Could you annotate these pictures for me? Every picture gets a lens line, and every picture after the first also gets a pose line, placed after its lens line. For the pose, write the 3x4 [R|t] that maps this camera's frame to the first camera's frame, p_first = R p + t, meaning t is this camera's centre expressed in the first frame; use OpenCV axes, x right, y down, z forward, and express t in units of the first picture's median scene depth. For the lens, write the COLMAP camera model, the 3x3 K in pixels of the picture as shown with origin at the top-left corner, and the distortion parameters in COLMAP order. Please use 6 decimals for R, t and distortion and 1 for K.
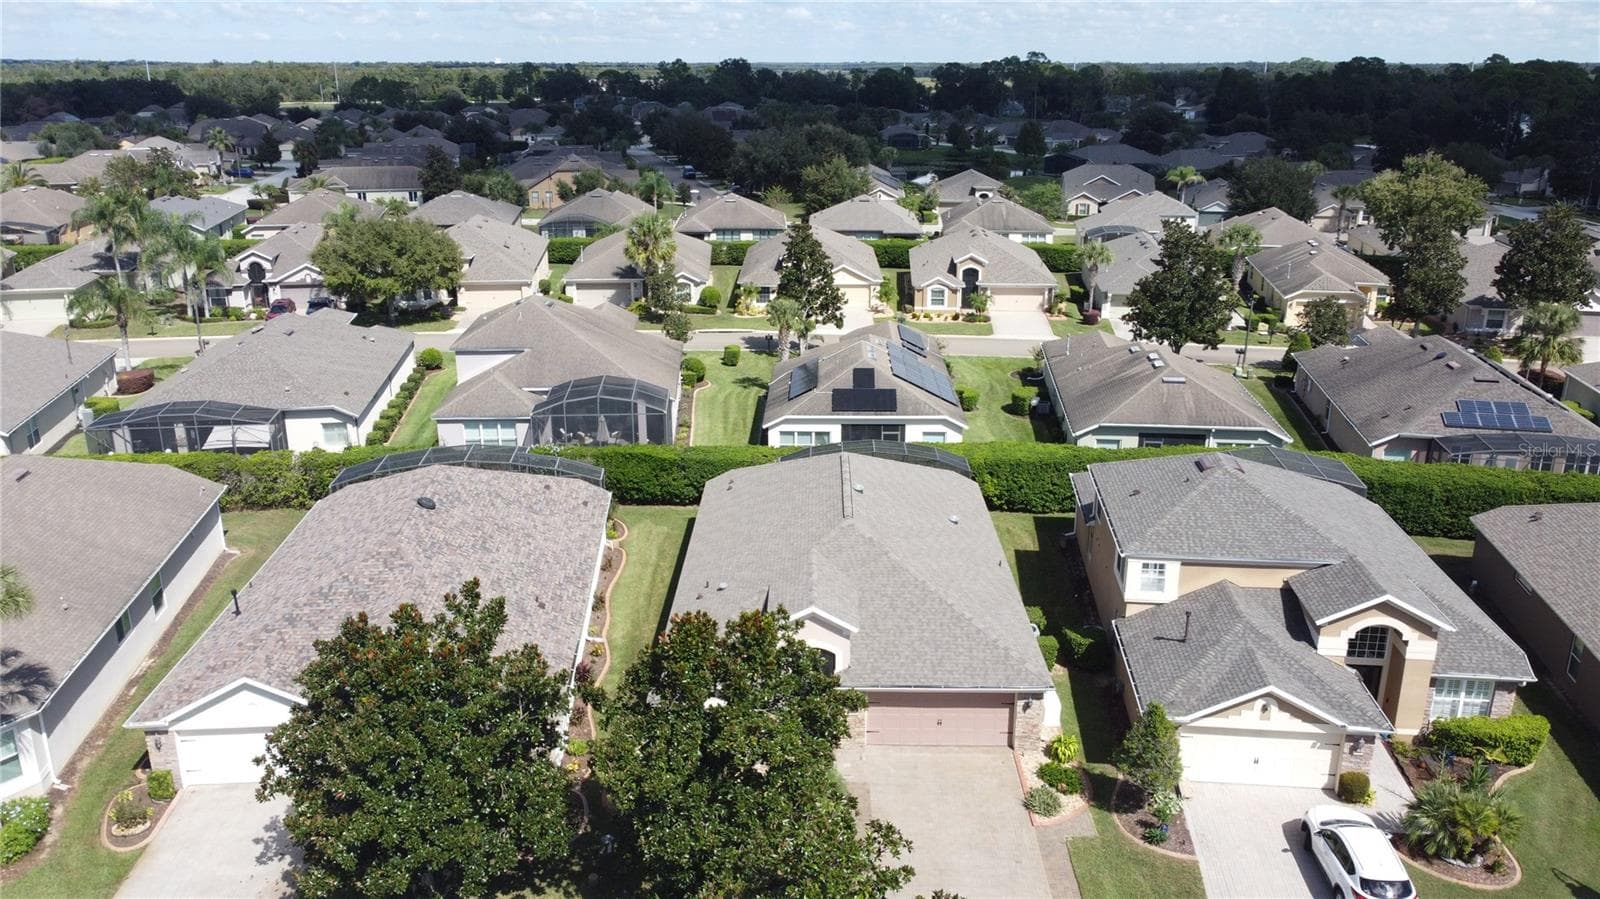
lens RADIAL K [[1208.7, 0, 794.1], [0, 1208.7, 449.3], [0, 0, 1]] dist [-0.001857, -0.008073]
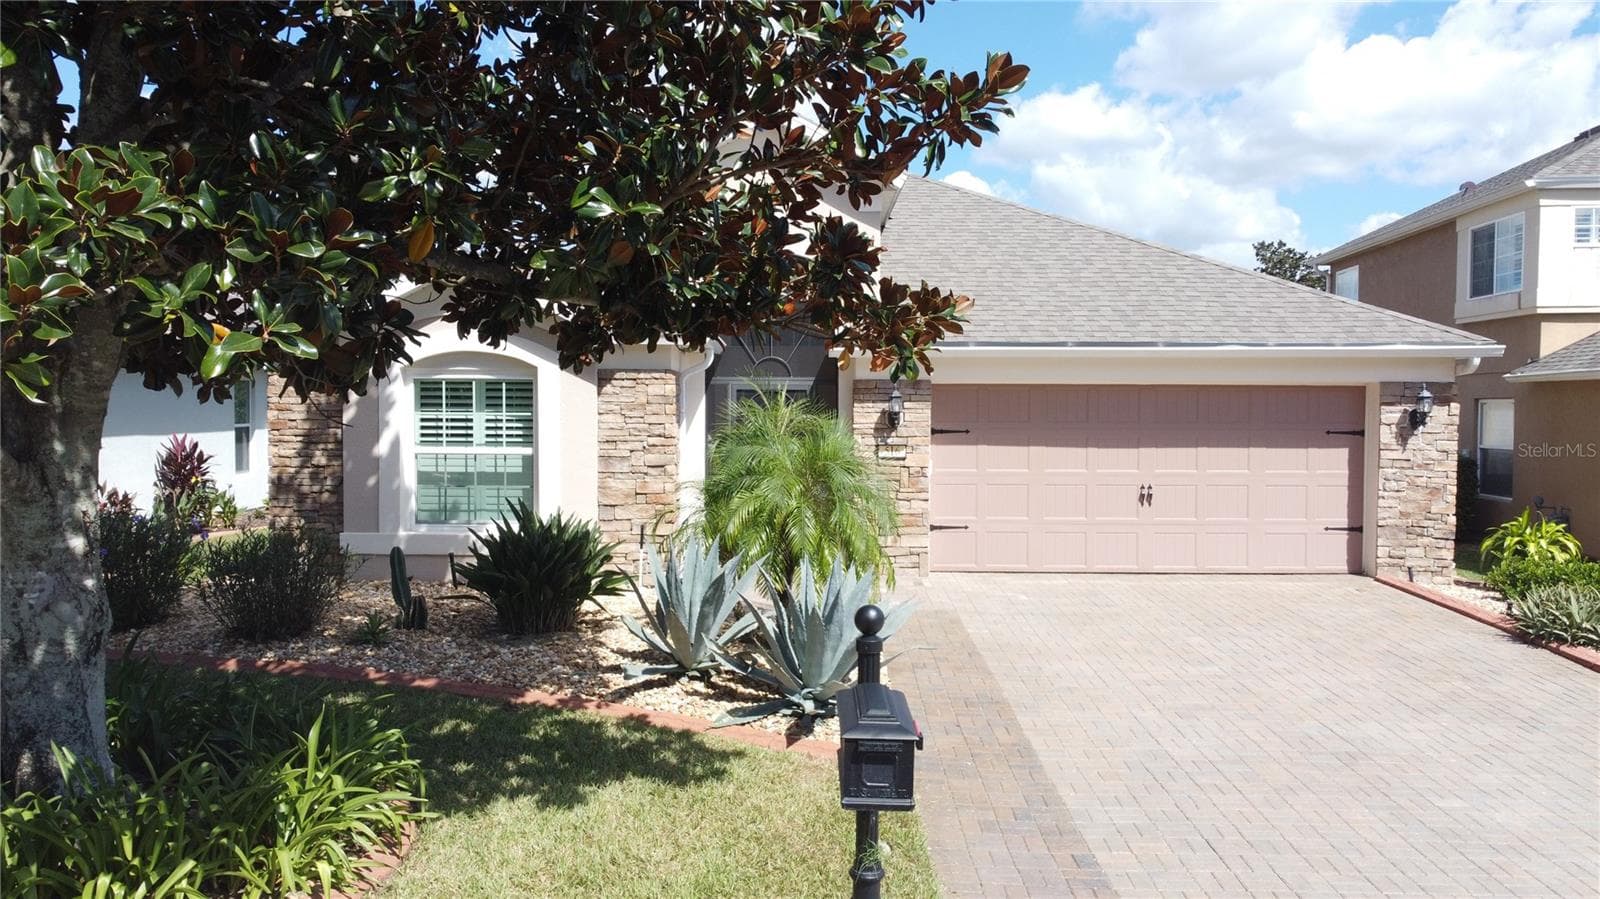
lens RADIAL K [[1208.7, 0, 794.8], [0, 1208.7, 445.1], [0, 0, 1]] dist [-0.001857, -0.008073]
pose [[0.999913, 0.007485, 0.010865, 0.011597], [-0.004197, 0.961177, -0.275900, 0.200621], [-0.012508, 0.275830, 0.961125, 0.438919]]
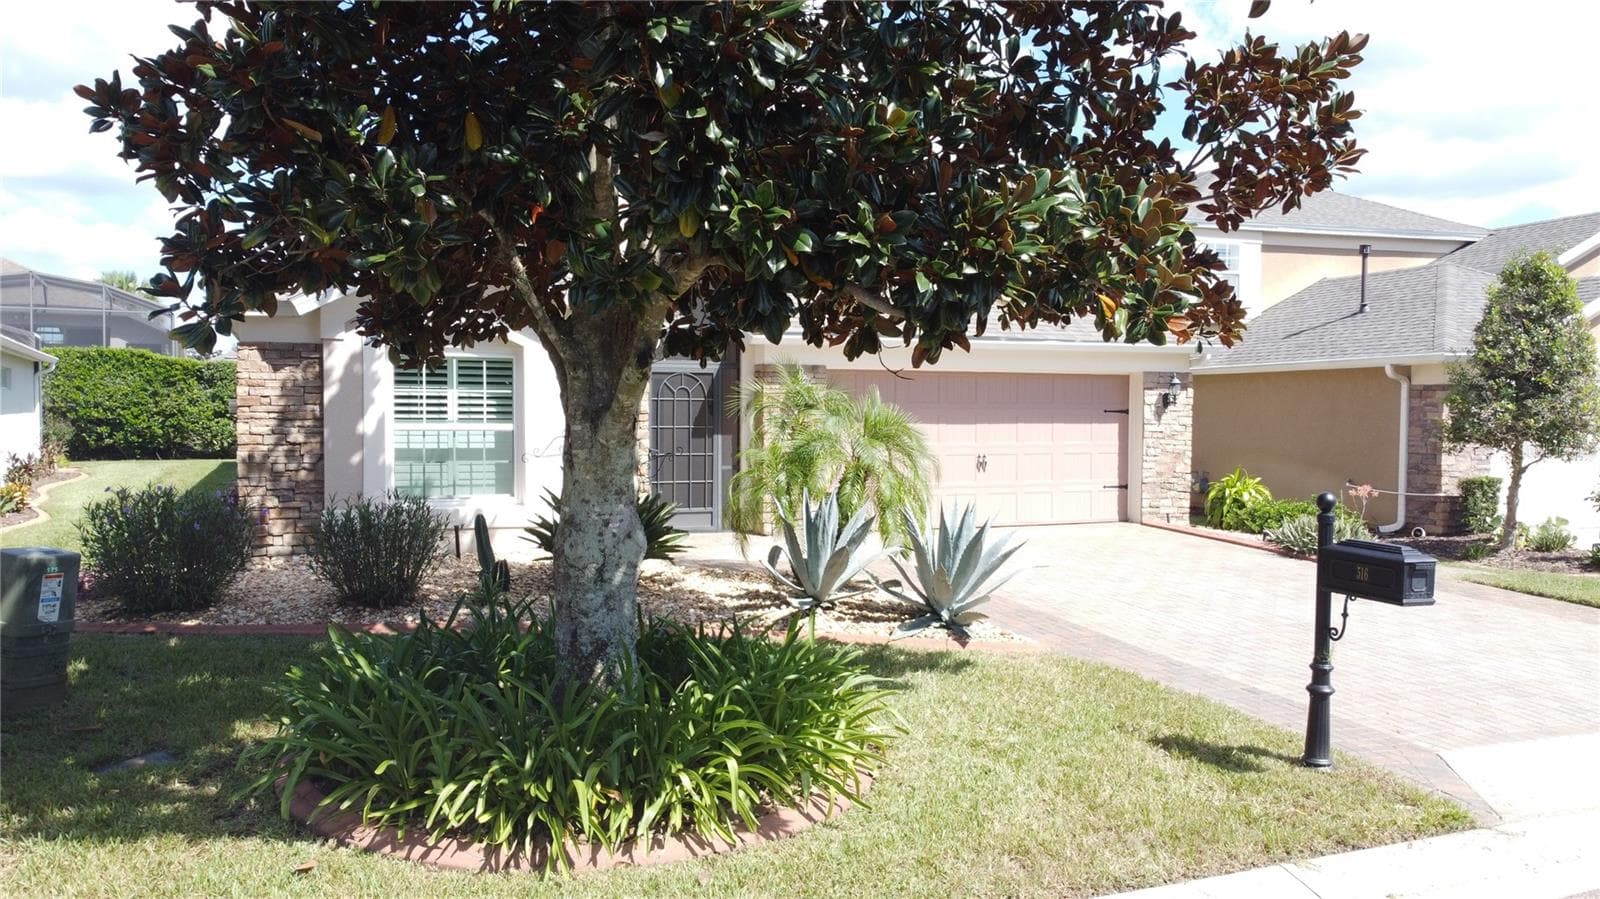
lens RADIAL K [[1208.7, 0, 807.0], [0, 1208.7, 447.9], [0, 0, 1]] dist [-0.001857, -0.008073]
pose [[0.918360, -0.005039, 0.395715, -0.063890], [0.113037, 0.961603, -0.250086, 0.207824], [-0.379260, 0.274399, 0.883667, 0.429374]]
